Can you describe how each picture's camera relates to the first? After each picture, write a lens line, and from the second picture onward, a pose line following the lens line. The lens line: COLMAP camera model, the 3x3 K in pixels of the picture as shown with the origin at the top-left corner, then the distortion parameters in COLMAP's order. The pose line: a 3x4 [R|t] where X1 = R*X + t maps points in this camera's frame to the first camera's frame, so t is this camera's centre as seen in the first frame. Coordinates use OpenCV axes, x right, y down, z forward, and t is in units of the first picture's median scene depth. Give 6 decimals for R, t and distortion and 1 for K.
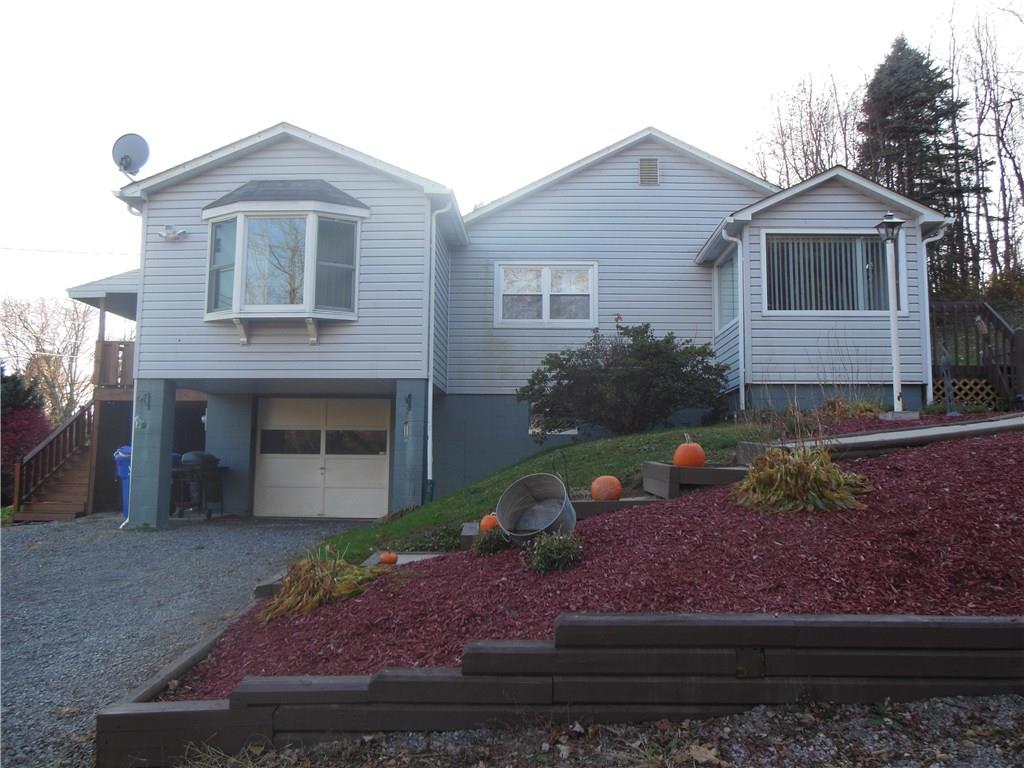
lens RADIAL K [[789.3, 0, 512.0], [0, 789.3, 384.0], [0, 0, 1]] dist [-0.016819, 0.006285]
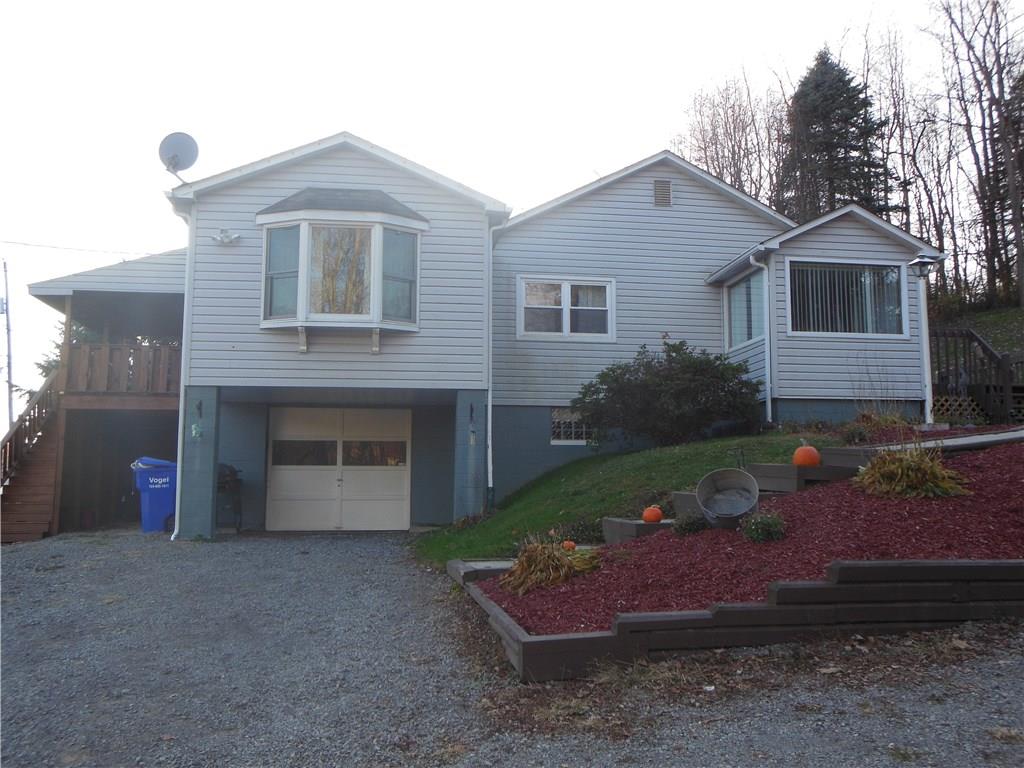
lens RADIAL K [[908.9, 0, 512.0], [0, 908.9, 384.0], [0, 0, 1]] dist [0.000974, 0.004040]
pose [[0.984045, 0.014323, 0.177343, -0.280671], [-0.011806, 0.999814, -0.015240, 0.003575], [-0.177528, 0.012903, 0.984031, -0.172434]]
